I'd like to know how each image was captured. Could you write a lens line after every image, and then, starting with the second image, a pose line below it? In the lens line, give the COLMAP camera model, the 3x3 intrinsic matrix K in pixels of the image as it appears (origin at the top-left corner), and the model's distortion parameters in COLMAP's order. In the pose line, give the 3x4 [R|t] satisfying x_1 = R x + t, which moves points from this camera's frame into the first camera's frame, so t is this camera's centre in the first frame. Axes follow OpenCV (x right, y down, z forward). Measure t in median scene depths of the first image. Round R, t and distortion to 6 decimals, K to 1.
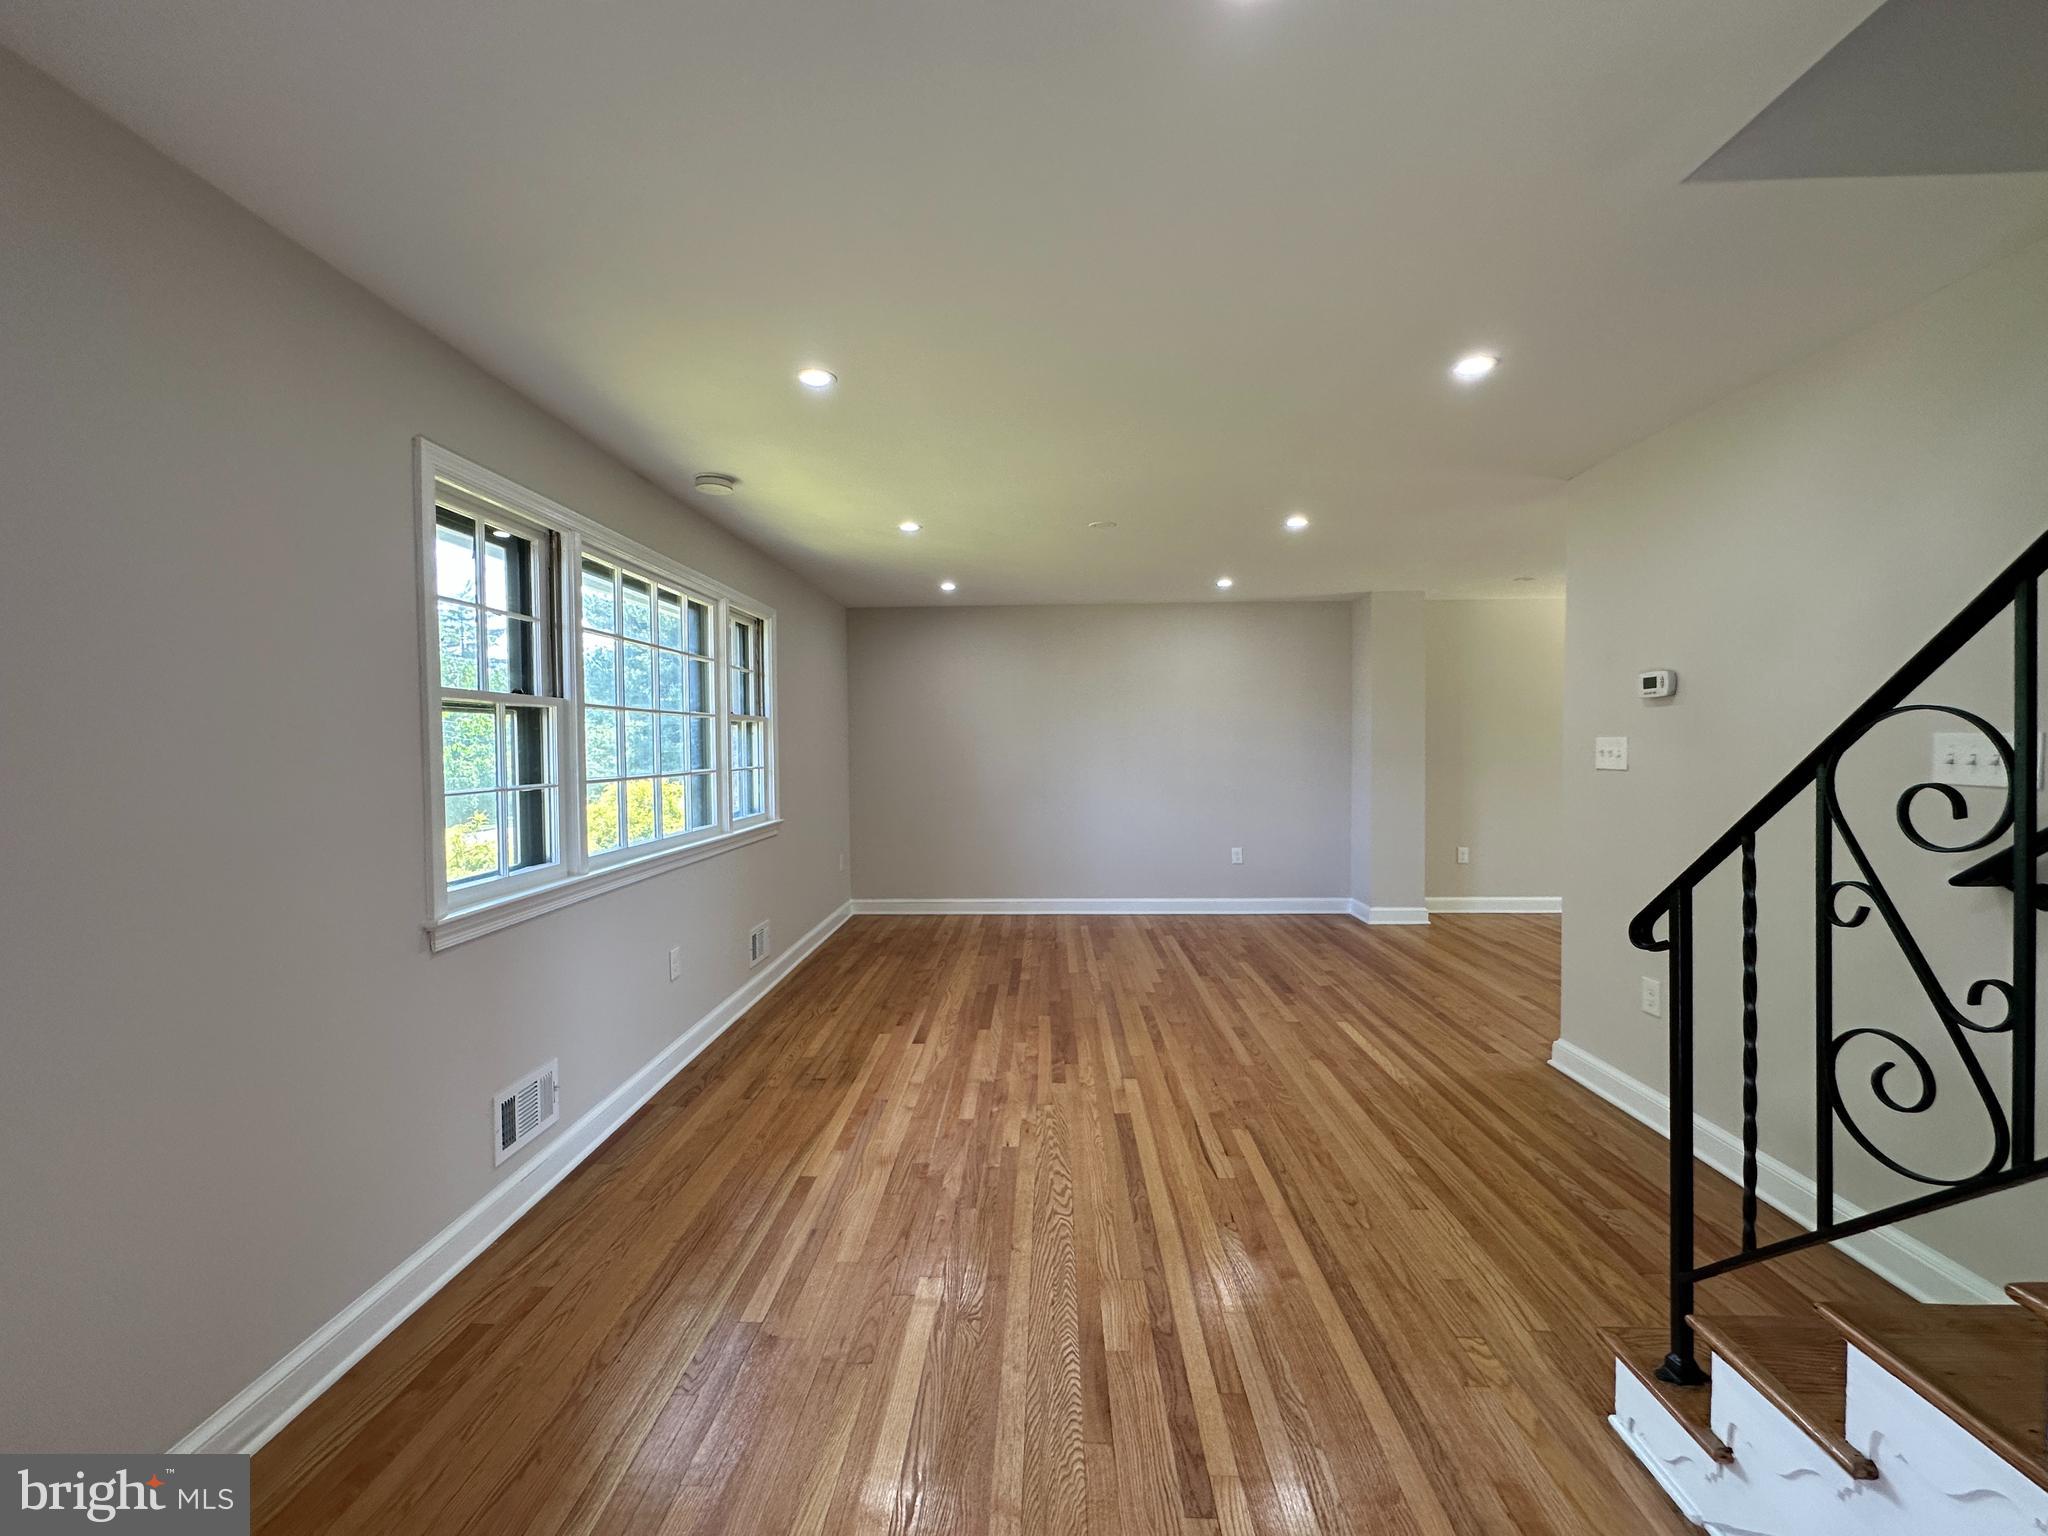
lens RADIAL K [[818.4, 0, 1023.5], [0, 818.4, 762.3], [0, 0, 1]] dist [-0.002842, 0.000853]
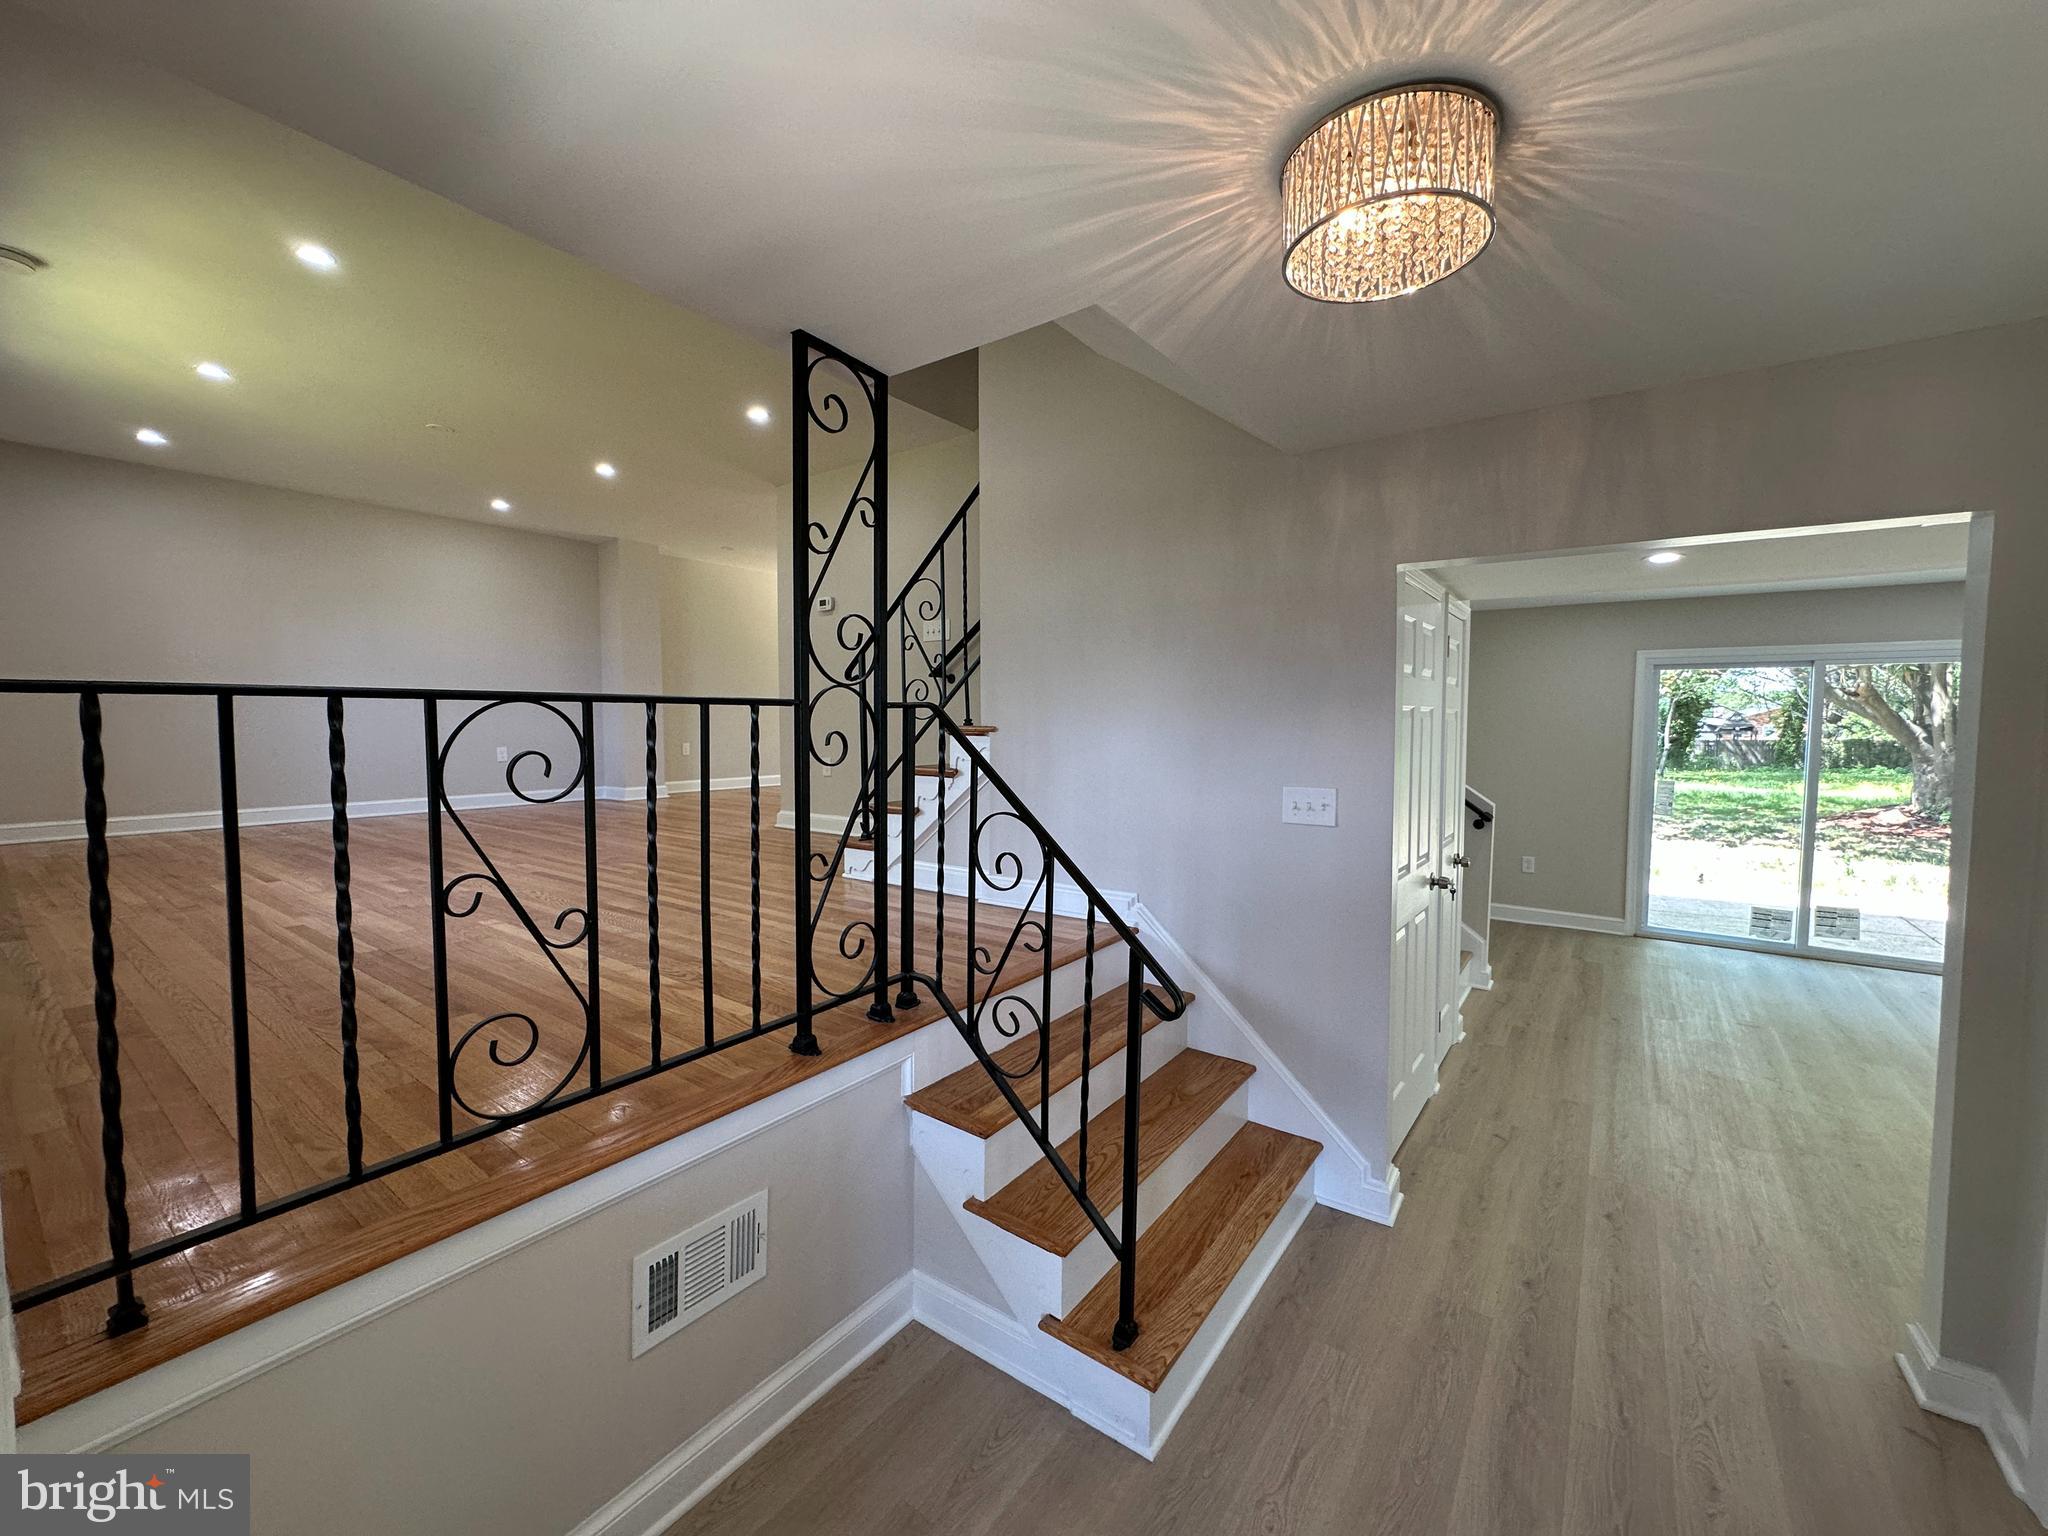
lens RADIAL K [[818.4, 0, 1030.1], [0, 818.4, 760.5], [0, 0, 1]] dist [-0.002842, 0.000853]
pose [[0.562733, -0.030528, 0.826075, -0.487789], [0.013469, 0.999524, 0.027762, 0.192923], [-0.826529, -0.004496, 0.562876, -0.422699]]
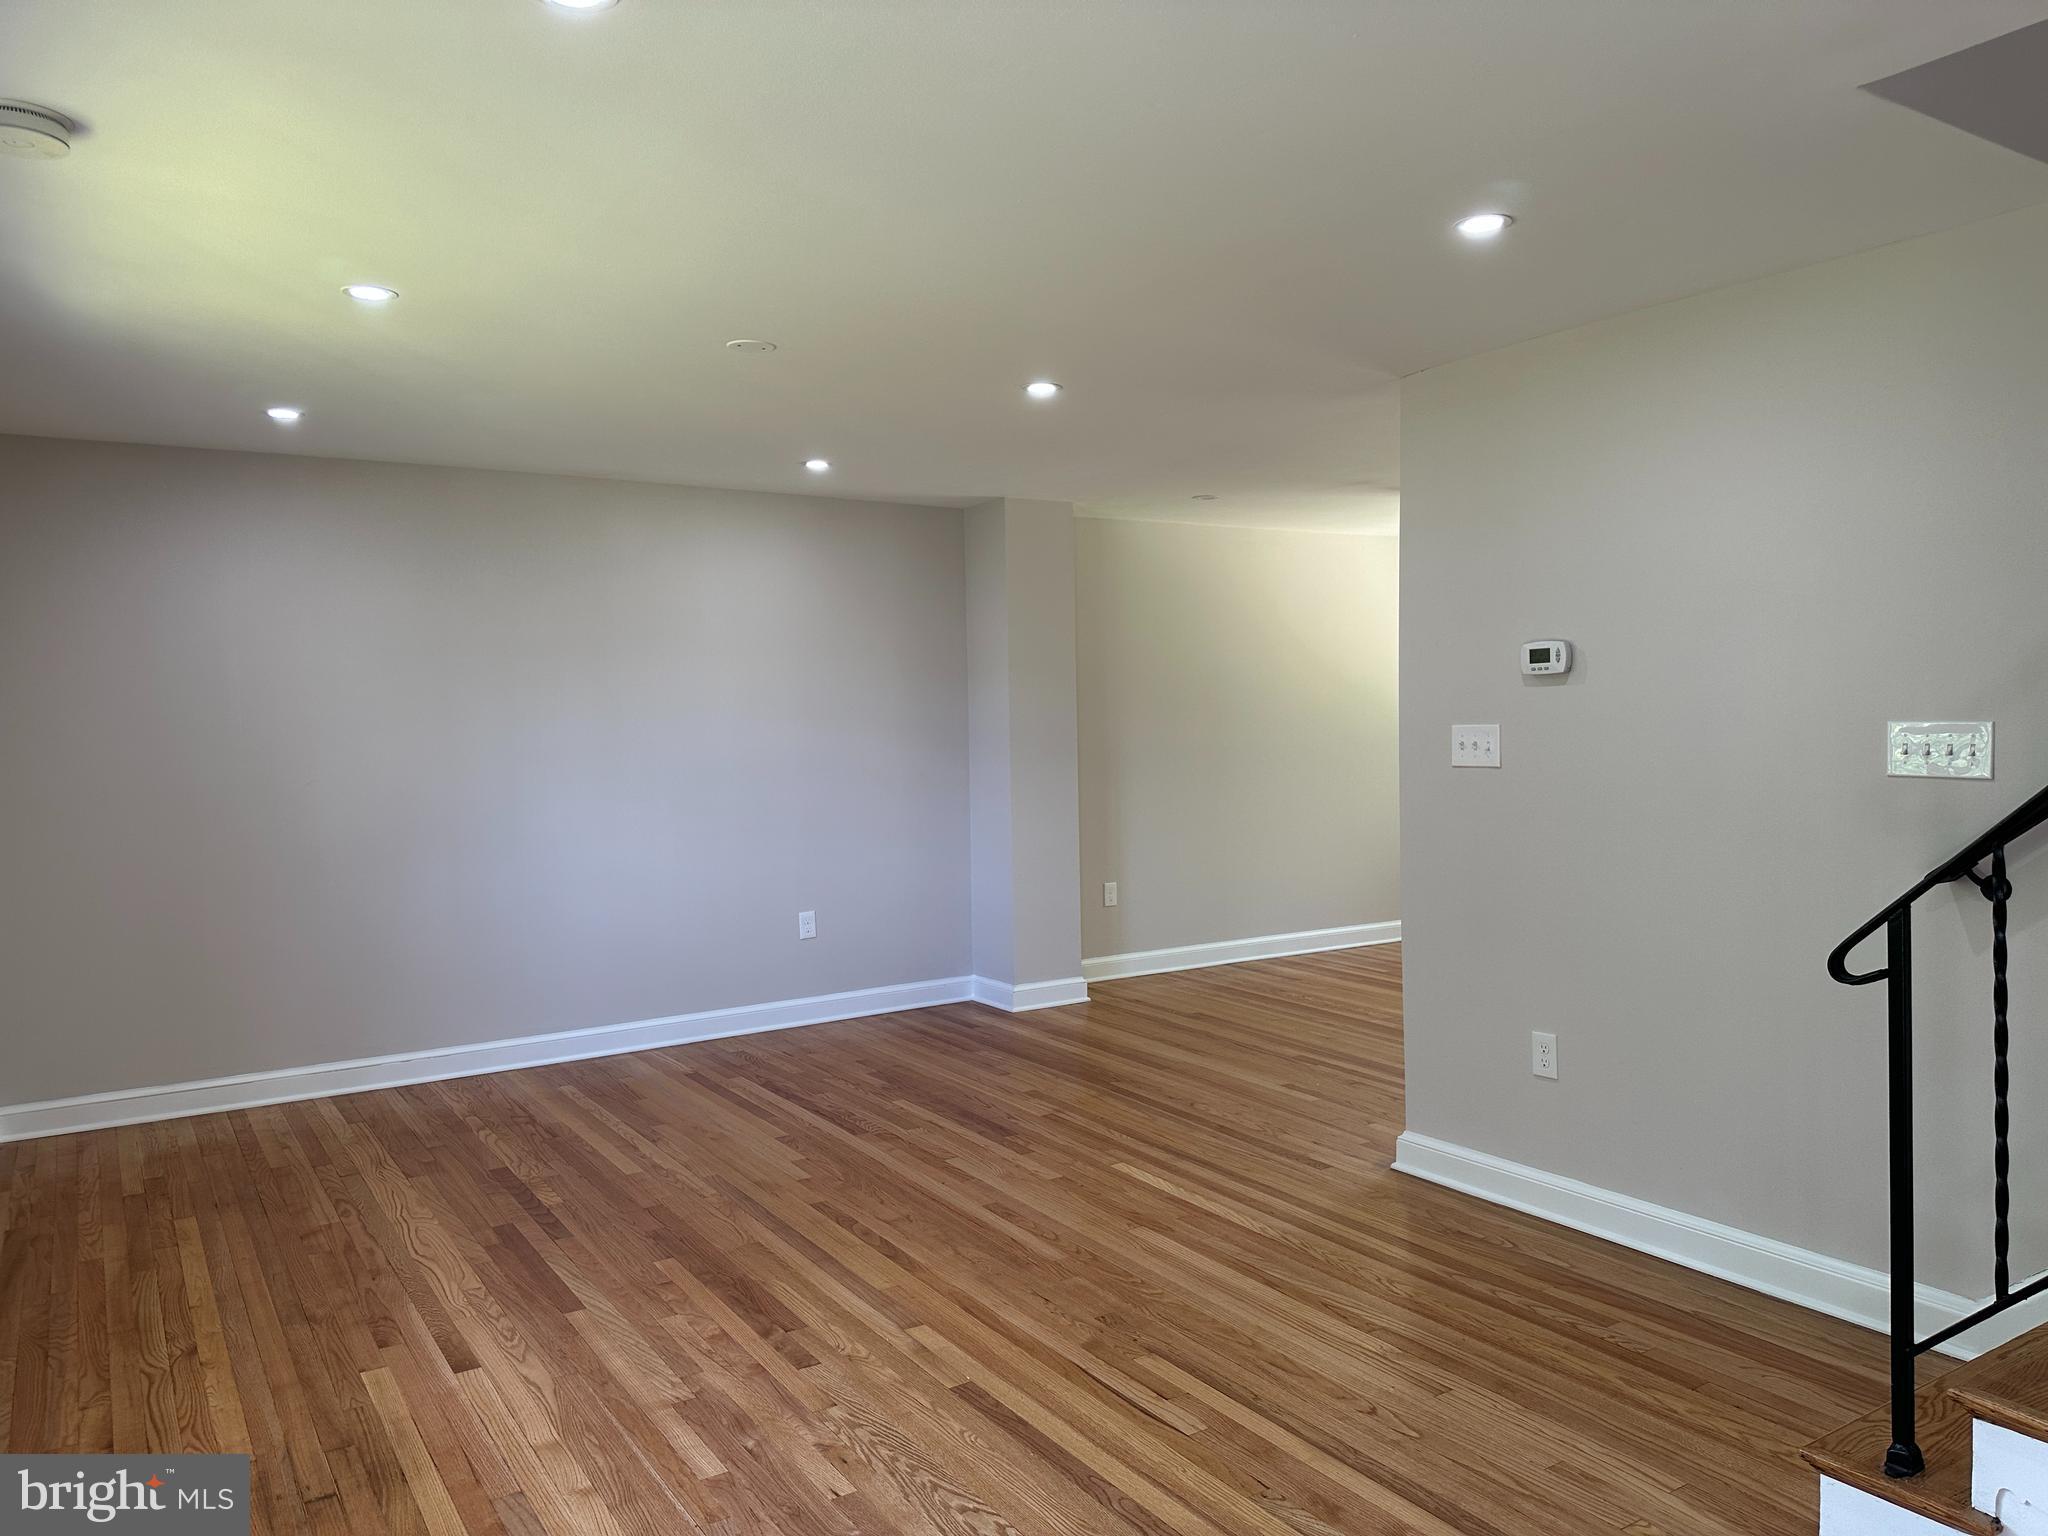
lens RADIAL K [[1444.8, 0, 1022.6], [0, 1444.8, 754.7], [0, 0, 1]] dist [0.036886, -0.044278]
pose [[0.823124, -0.023824, 0.567361, -0.373538], [0.024930, 0.999672, 0.005810, -0.019170], [-0.567314, 0.009362, 0.823448, 0.111389]]
